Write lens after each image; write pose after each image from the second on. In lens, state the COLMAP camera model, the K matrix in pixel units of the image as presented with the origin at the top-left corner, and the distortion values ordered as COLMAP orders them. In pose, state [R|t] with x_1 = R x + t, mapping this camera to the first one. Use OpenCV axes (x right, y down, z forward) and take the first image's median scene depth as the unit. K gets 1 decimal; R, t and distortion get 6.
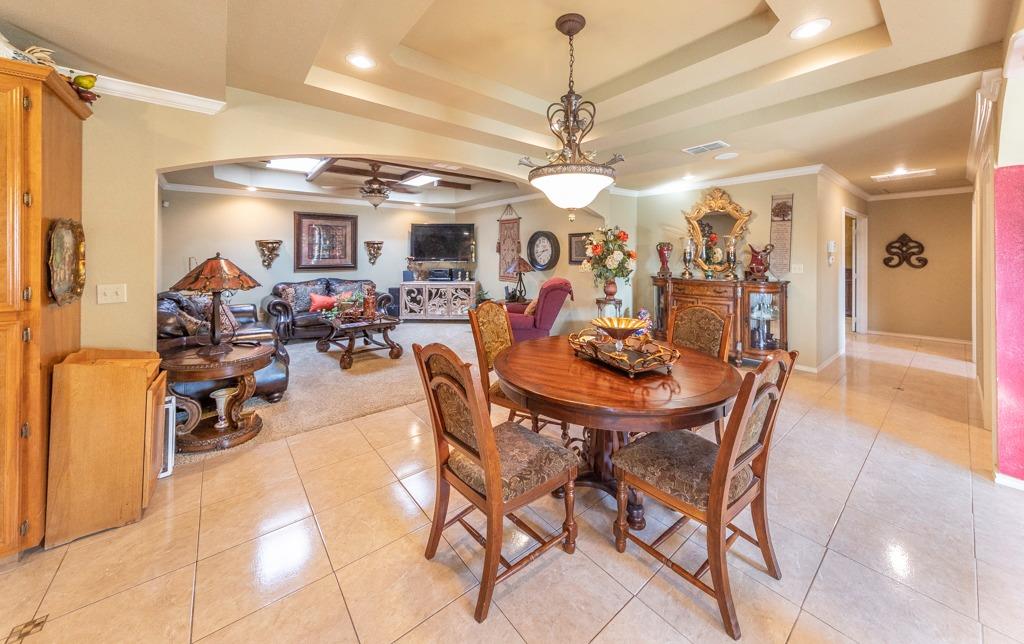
lens RADIAL K [[369.8, 0, 538.9], [0, 369.8, 254.1], [0, 0, 1]] dist [0.000605, -0.000022]
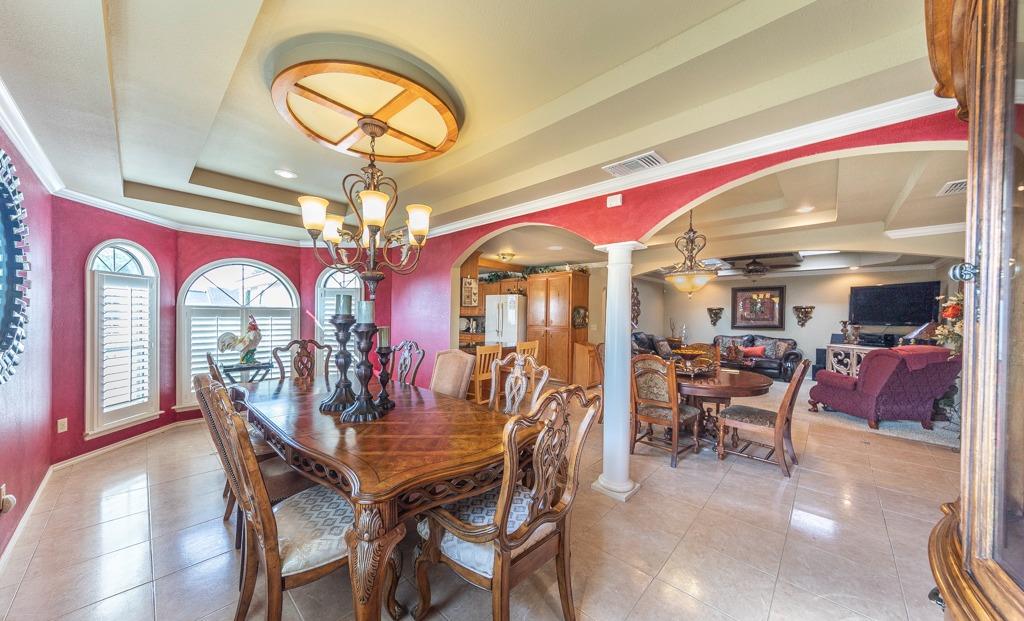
lens RADIAL K [[343.1, 0, 482.6], [0, 343.1, 317.6], [0, 0, 1]] dist [0.002439, 0.000121]
pose [[0.053882, 0.008768, -0.998509, 0.635633], [-0.008742, 0.999927, 0.008309, 0.000697], [0.998509, 0.008281, 0.053954, -0.053277]]
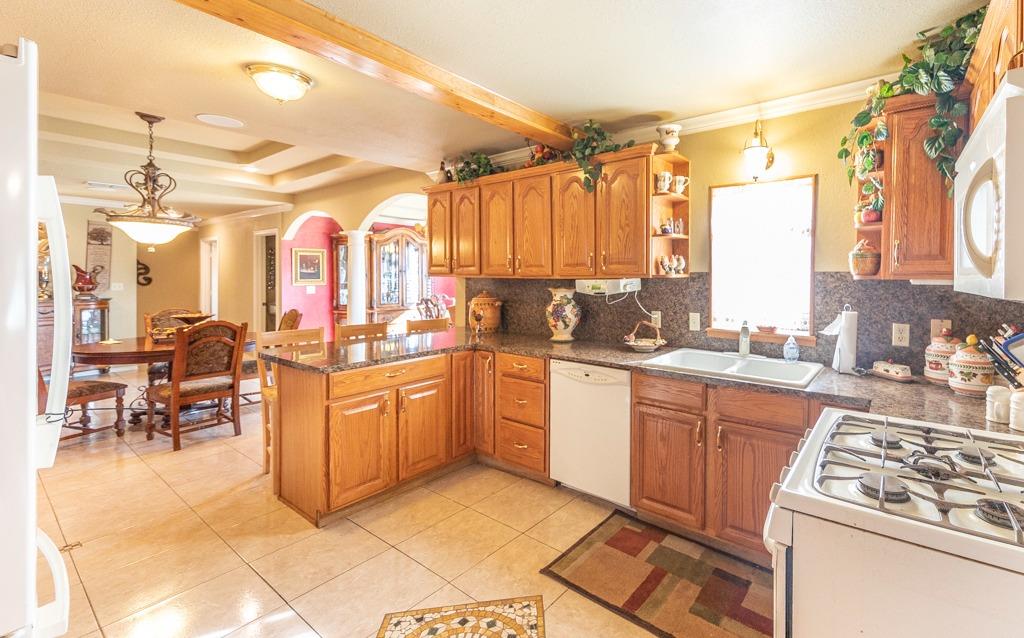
lens RADIAL K [[434.2, 0, 601.9], [0, 434.2, 281.1], [0, 0, 1]] dist [0.003446, 0.000184]
pose [[-0.245113, -0.011450, 0.969427, -0.730599], [-0.006479, 0.999927, 0.010172, -0.001730], [-0.969473, -0.003788, -0.245169, -0.110837]]
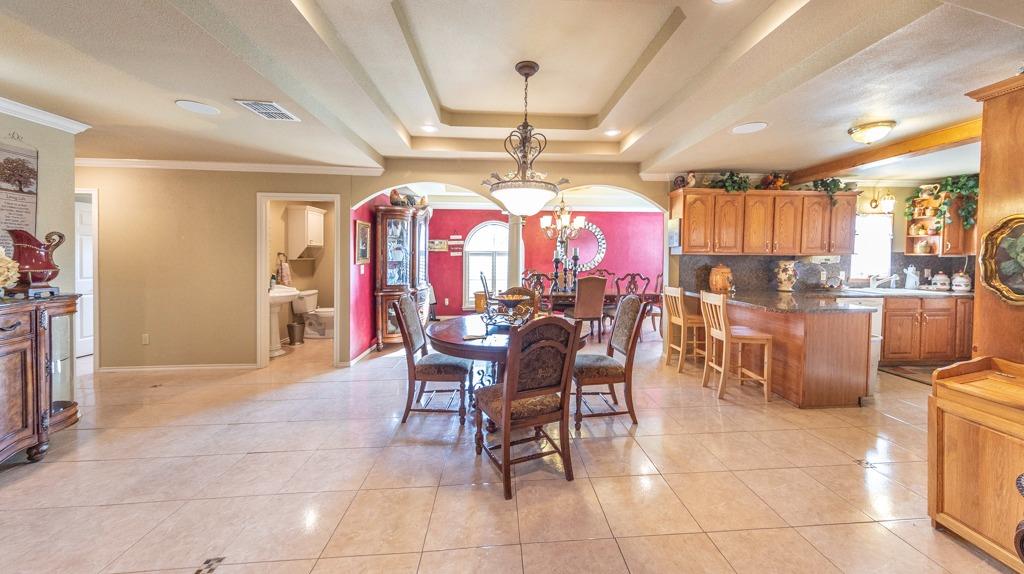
lens RADIAL K [[340.8, 0, 522.0], [0, 340.8, 265.2], [0, 0, 1]] dist [0.001978, 0.000025]
pose [[-0.797196, -0.021264, 0.603346, -0.222102], [-0.005553, 0.999596, 0.027893, 0.004834], [-0.603695, 0.018886, -0.796992, 0.694927]]
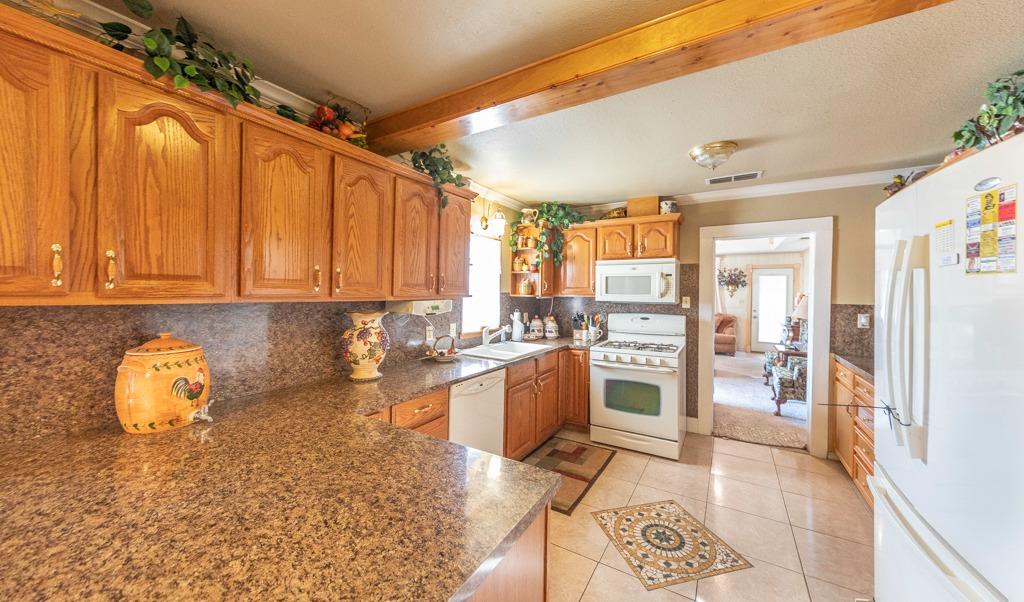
lens RADIAL K [[361.8, 0, 522.6], [0, 361.8, 293.2], [0, 0, 1]] dist [0.006282, -0.000036]
pose [[-0.945721, -0.009407, -0.324843, -0.259566], [-0.010586, 0.999942, 0.001863, -0.007998], [0.324807, 0.005201, -0.945766, 0.174416]]
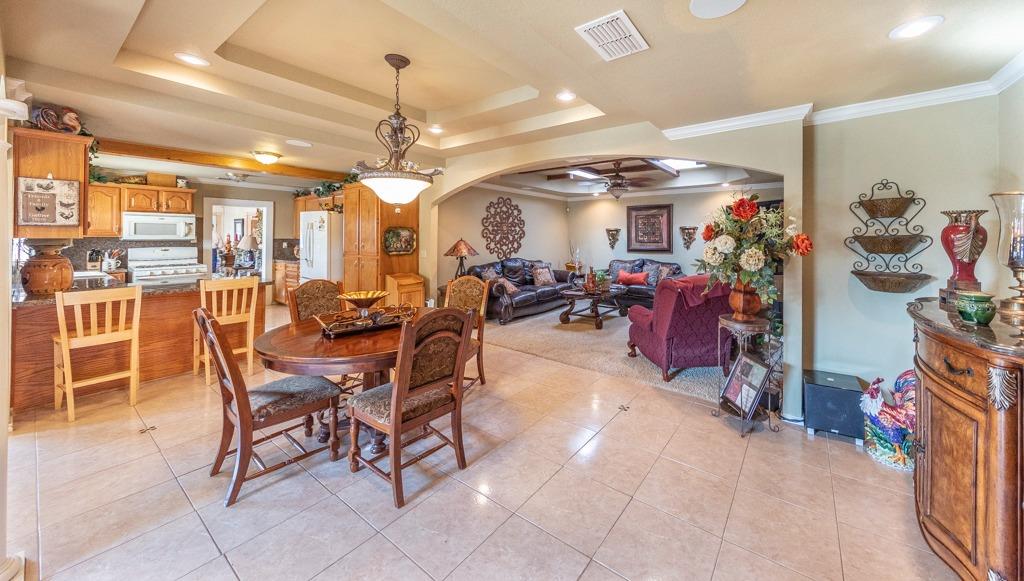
lens RADIAL K [[359.8, 0, 548.2], [0, 359.8, 237.2], [0, 0, 1]] dist [0.010528, 0.000085]
pose [[0.226027, -0.000106, -0.974121, 0.509844], [-0.003161, 0.999995, -0.000842, -0.003356], [0.974116, 0.003269, 0.226026, 0.439711]]
